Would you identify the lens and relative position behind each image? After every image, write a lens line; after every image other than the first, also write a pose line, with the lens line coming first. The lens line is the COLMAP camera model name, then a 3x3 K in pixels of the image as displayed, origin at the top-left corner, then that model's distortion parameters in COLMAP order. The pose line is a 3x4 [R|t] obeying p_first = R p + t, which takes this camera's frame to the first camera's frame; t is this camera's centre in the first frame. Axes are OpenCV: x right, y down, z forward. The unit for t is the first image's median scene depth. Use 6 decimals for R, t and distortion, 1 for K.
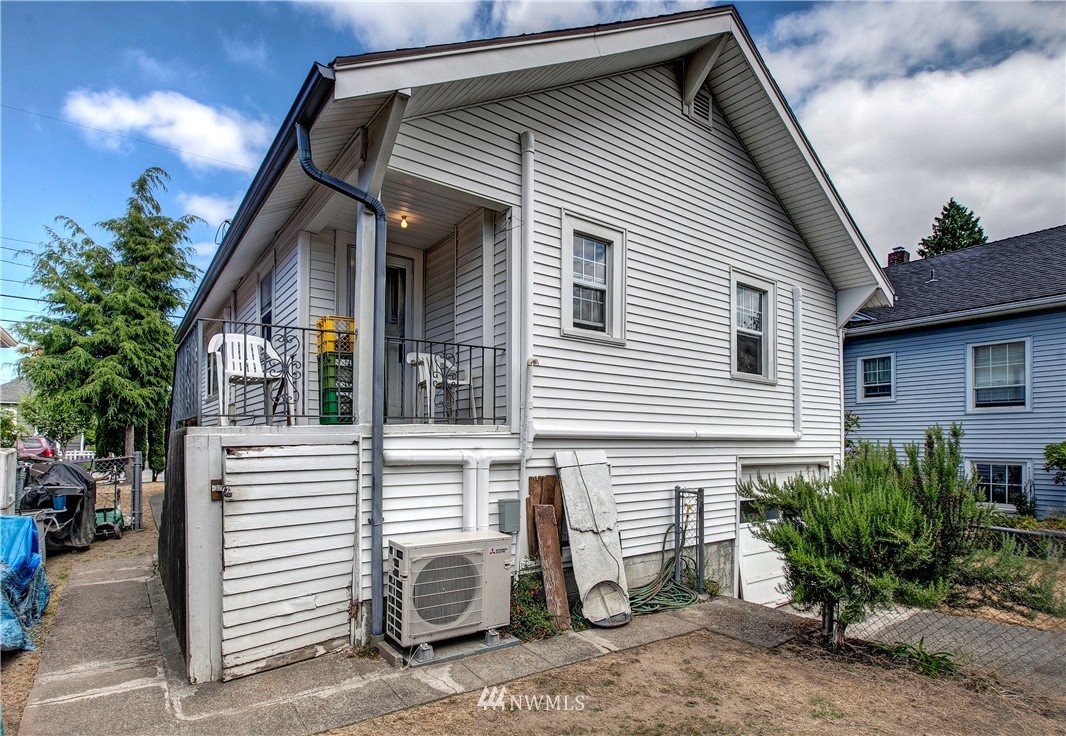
lens RADIAL K [[568.2, 0, 563.3], [0, 568.2, 429.8], [0, 0, 1]] dist [-0.007374, -0.004336]
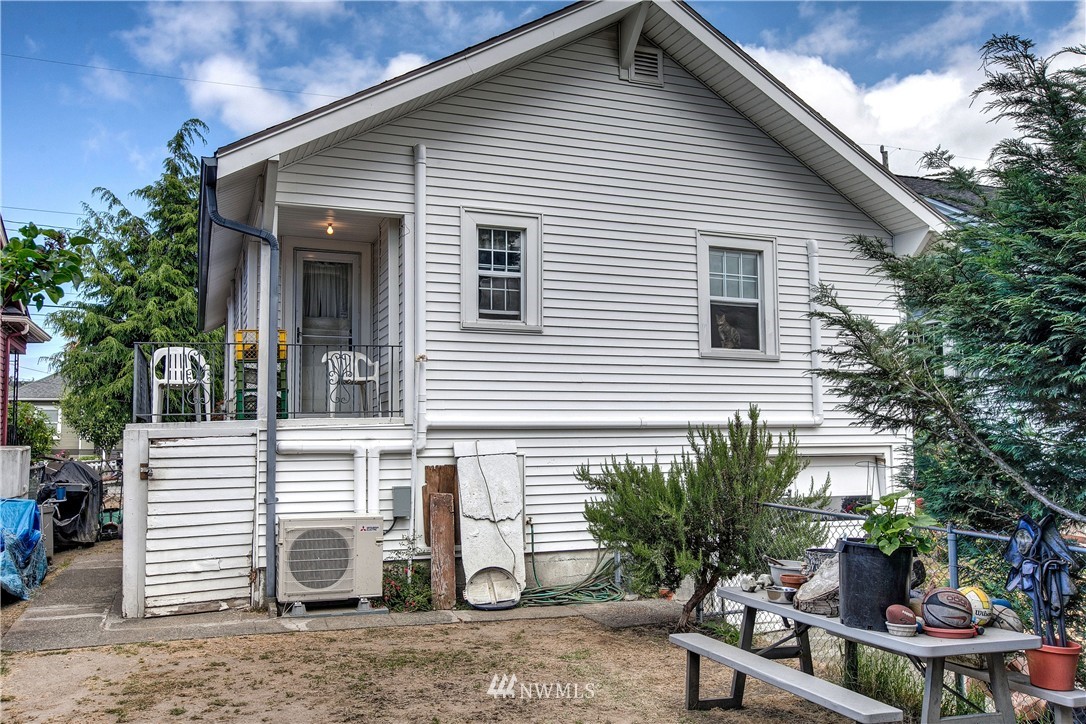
lens RADIAL K [[879.7, 0, 541.4], [0, 879.7, 361.1], [0, 0, 1]] dist [-0.033661, 0.064856]
pose [[0.963238, -0.039304, -0.265758, 0.557324], [0.020965, 0.997221, -0.071495, 0.010063], [0.267829, 0.063295, 0.961385, -0.491155]]
